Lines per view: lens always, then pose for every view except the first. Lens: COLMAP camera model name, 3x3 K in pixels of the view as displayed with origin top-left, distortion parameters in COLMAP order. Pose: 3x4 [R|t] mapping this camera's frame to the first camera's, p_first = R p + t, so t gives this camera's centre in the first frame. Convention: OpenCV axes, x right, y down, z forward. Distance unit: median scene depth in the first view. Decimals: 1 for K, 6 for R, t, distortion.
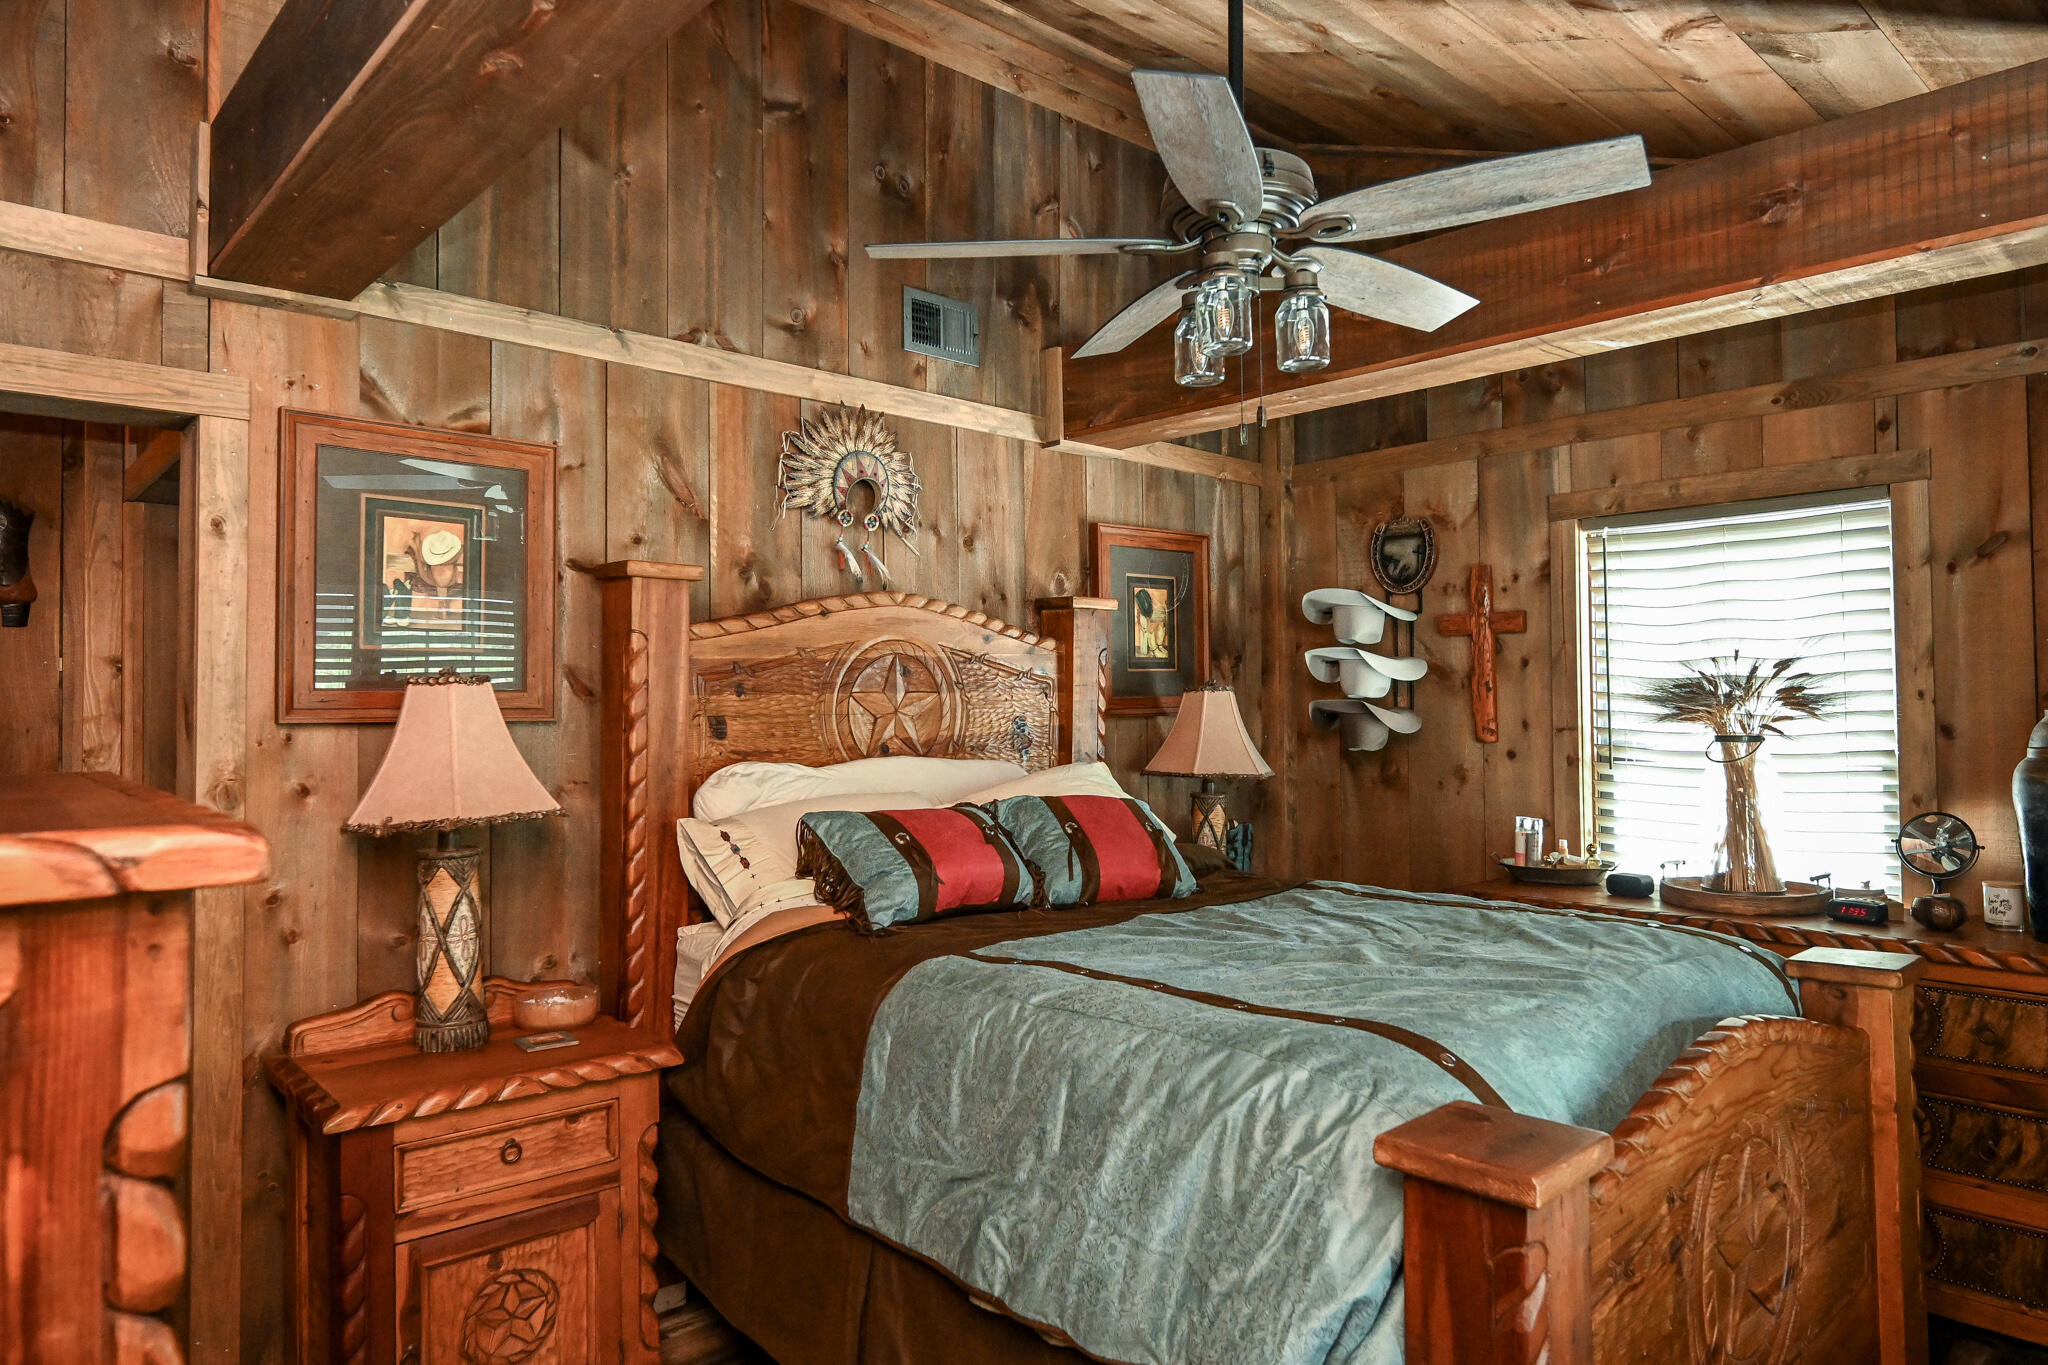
lens RADIAL K [[1278.3, 0, 1024.0], [0, 1278.3, 682.5], [0, 0, 1]] dist [0.001415, 0.001442]
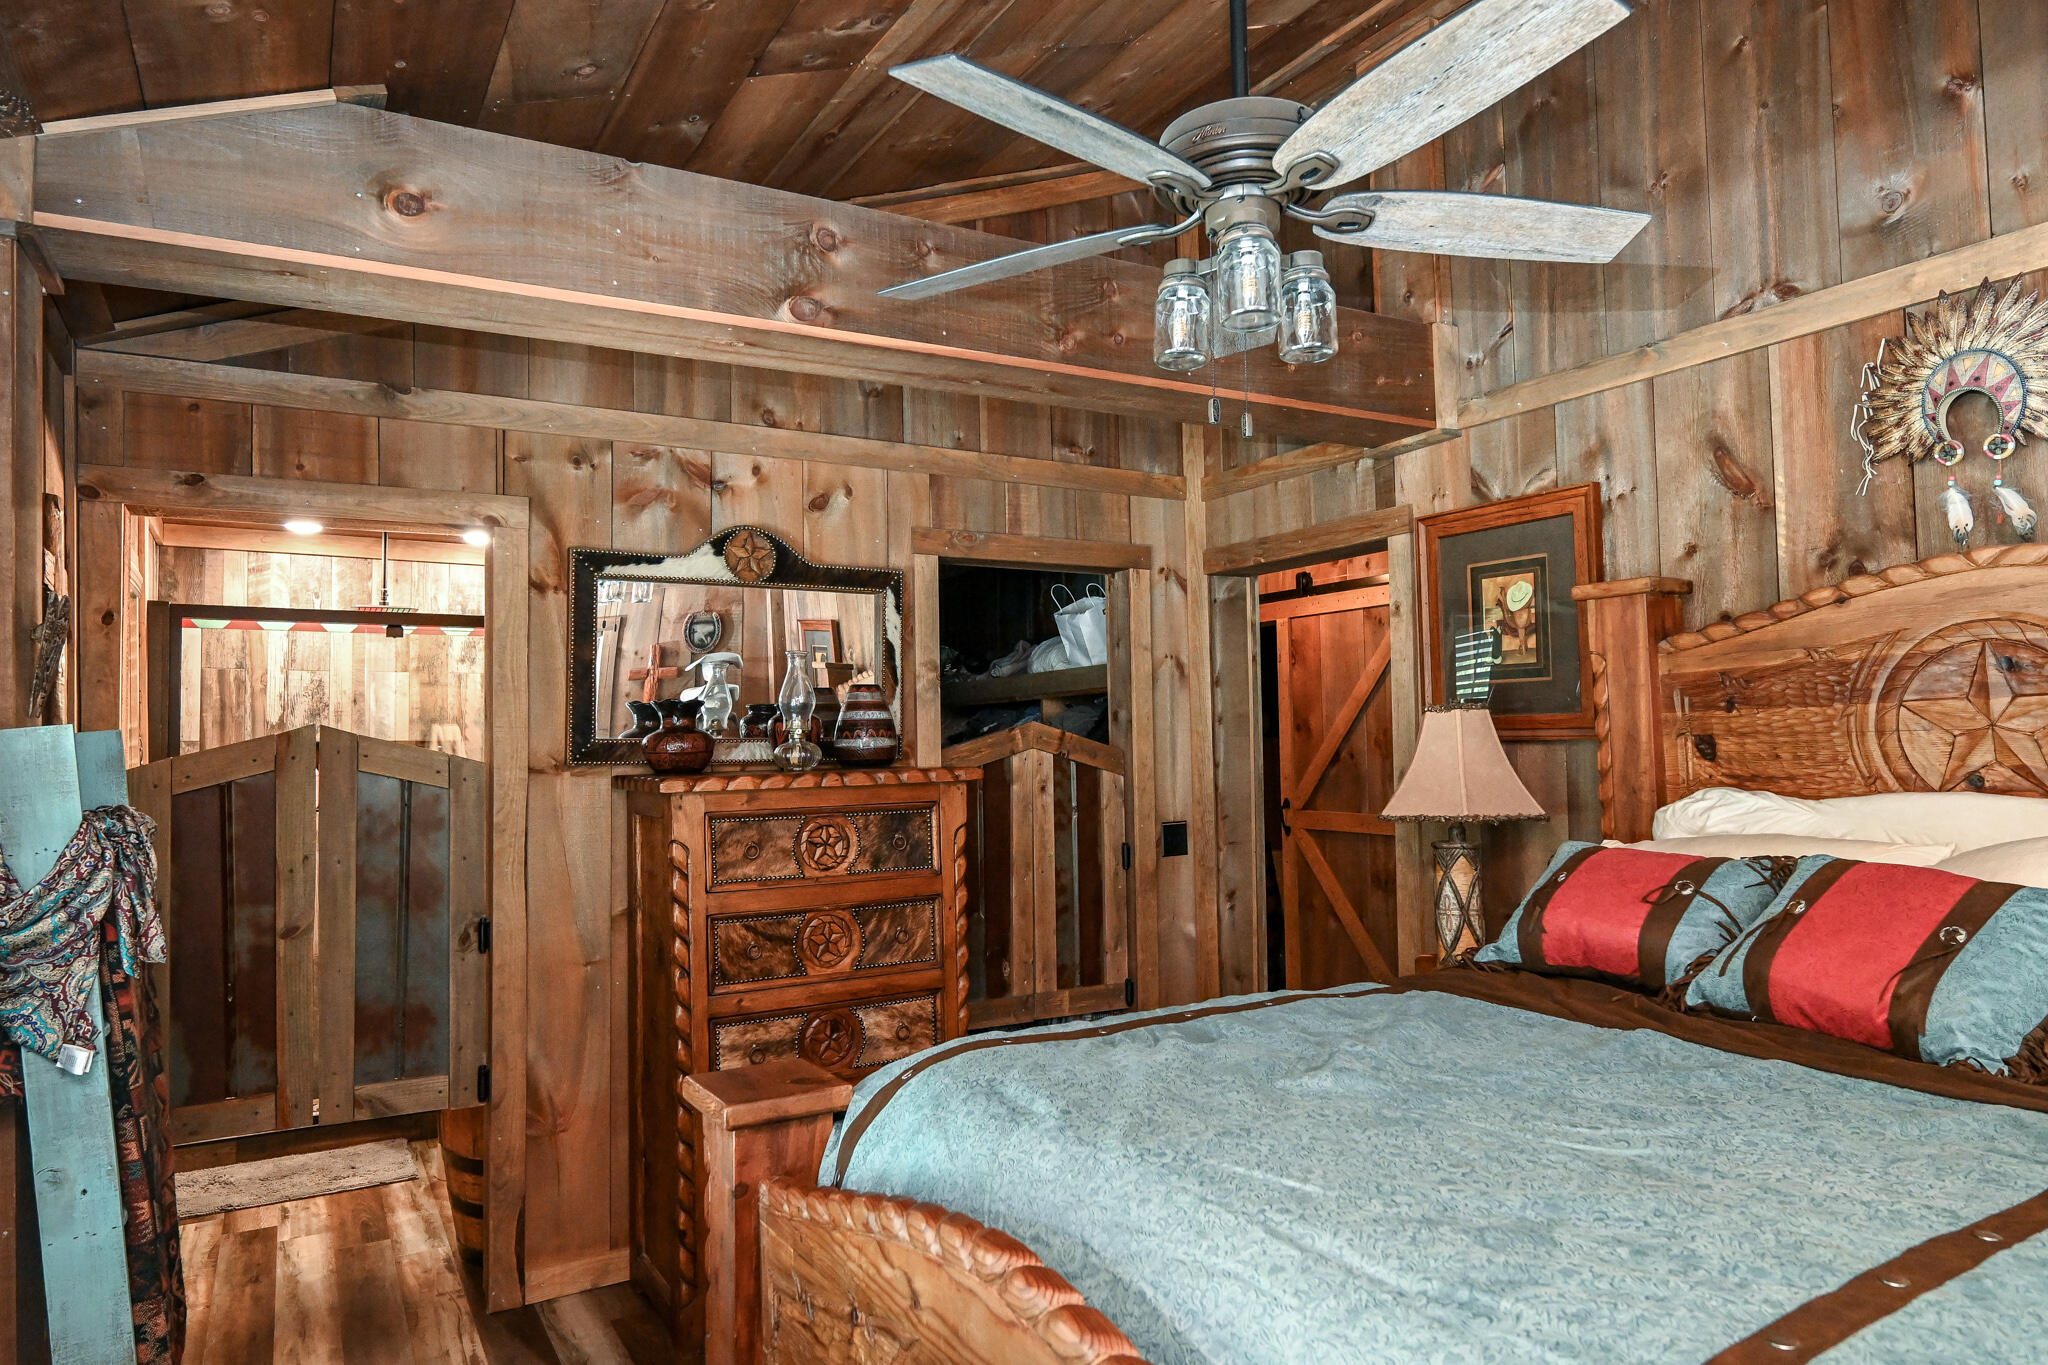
lens RADIAL K [[1278.3, 0, 1024.0], [0, 1278.3, 682.5], [0, 0, 1]] dist [0.001415, 0.001442]
pose [[-0.203635, -0.038989, -0.978270, 0.715018], [0.038562, 0.998112, -0.047806, 0.013659], [0.978287, -0.047459, -0.201747, 0.691544]]
